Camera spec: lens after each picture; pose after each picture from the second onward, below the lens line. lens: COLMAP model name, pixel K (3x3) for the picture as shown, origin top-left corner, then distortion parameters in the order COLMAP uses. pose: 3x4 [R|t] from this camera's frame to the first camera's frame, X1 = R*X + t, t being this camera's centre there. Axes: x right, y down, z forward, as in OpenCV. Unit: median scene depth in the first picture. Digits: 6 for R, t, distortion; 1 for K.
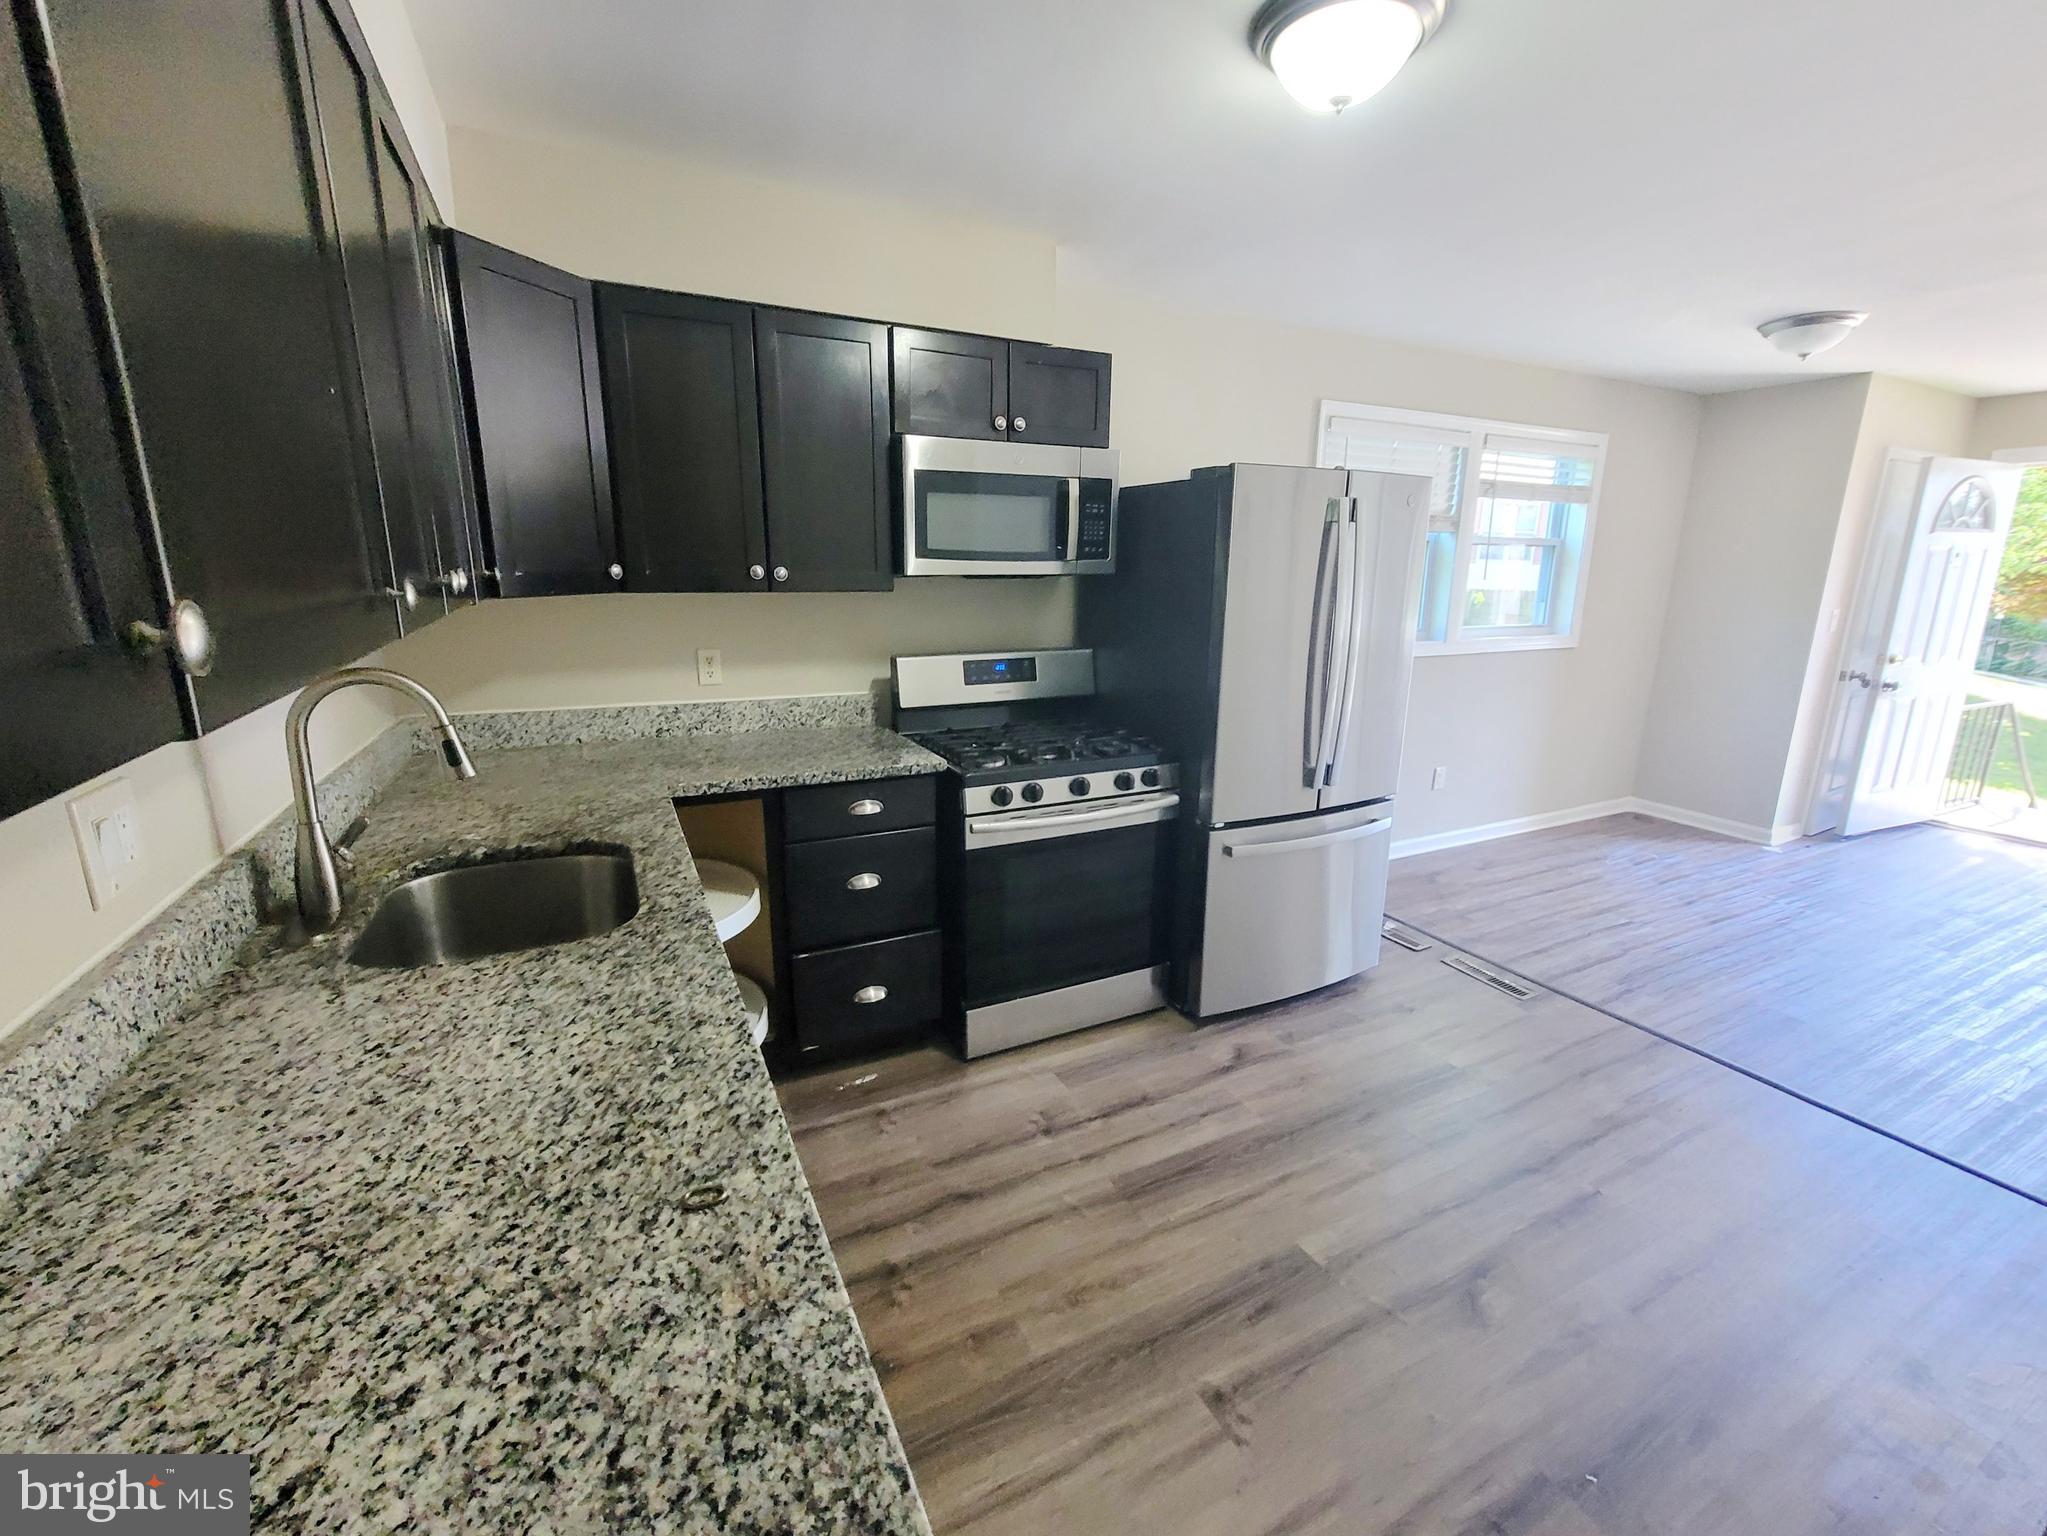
lens RADIAL K [[839.1, 0, 1023.5], [0, 839.1, 768.0], [0, 0, 1]] dist [-0.007441, -0.000047]
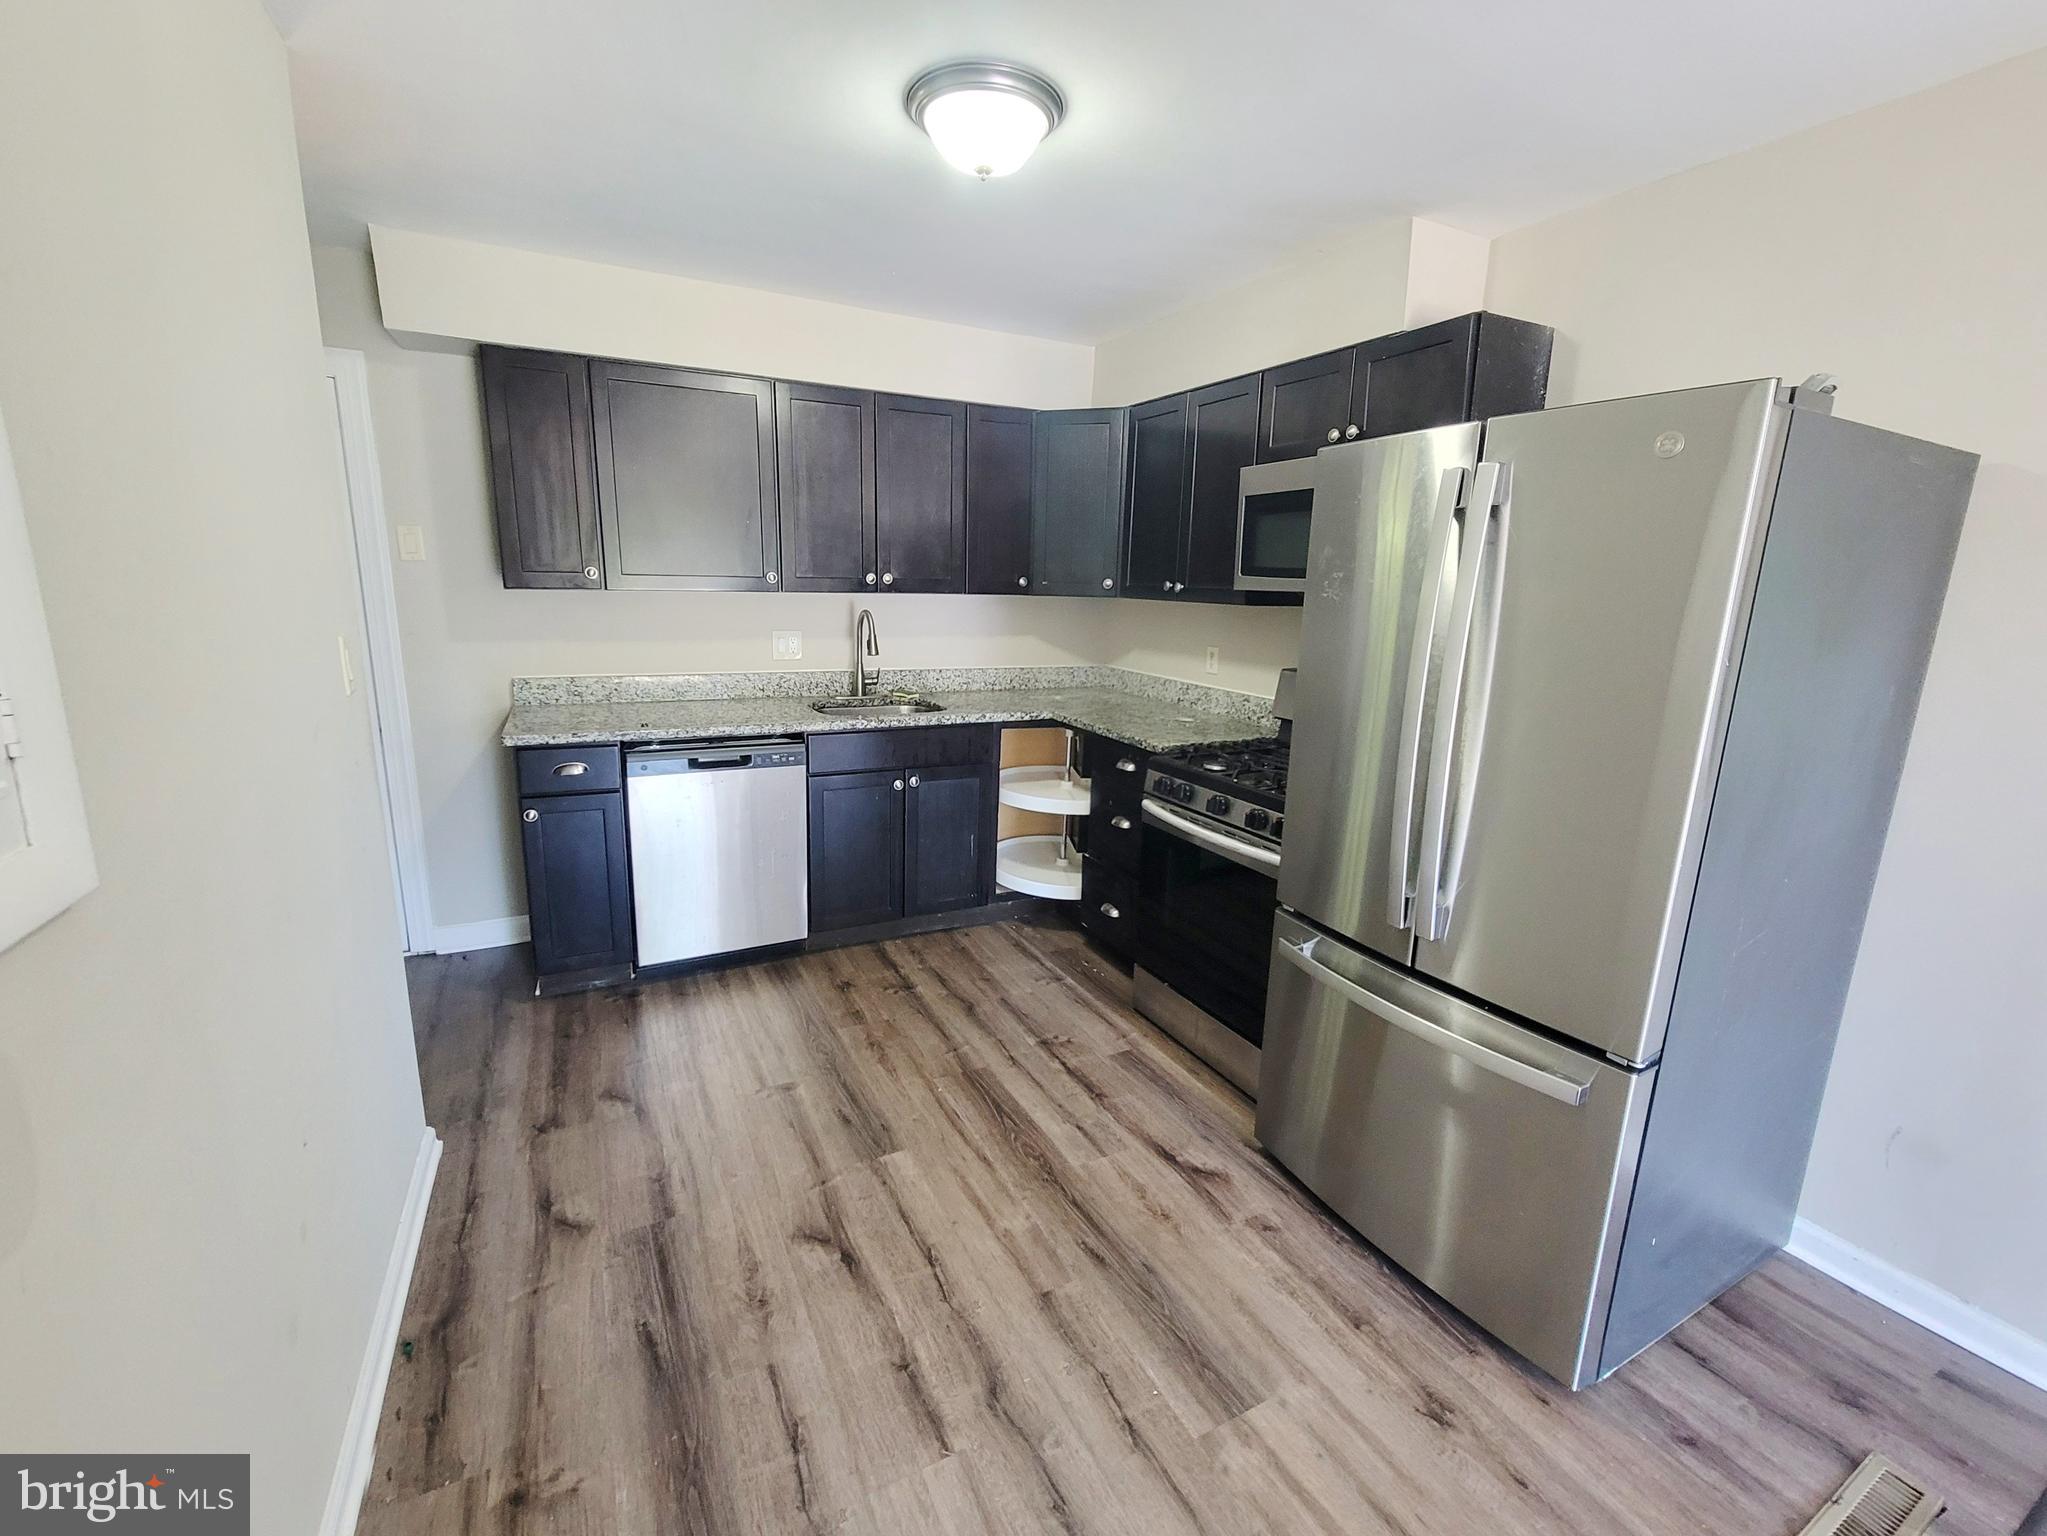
lens RADIAL K [[878.3, 0, 1033.0], [0, 878.3, 772.5], [0, 0, 1]] dist [-0.002857, -0.000417]
pose [[0.017978, 0.206849, -0.978208, 1.118795], [-0.261654, 0.945243, 0.195070, -0.166068], [0.964994, 0.252445, 0.071116, 0.753715]]
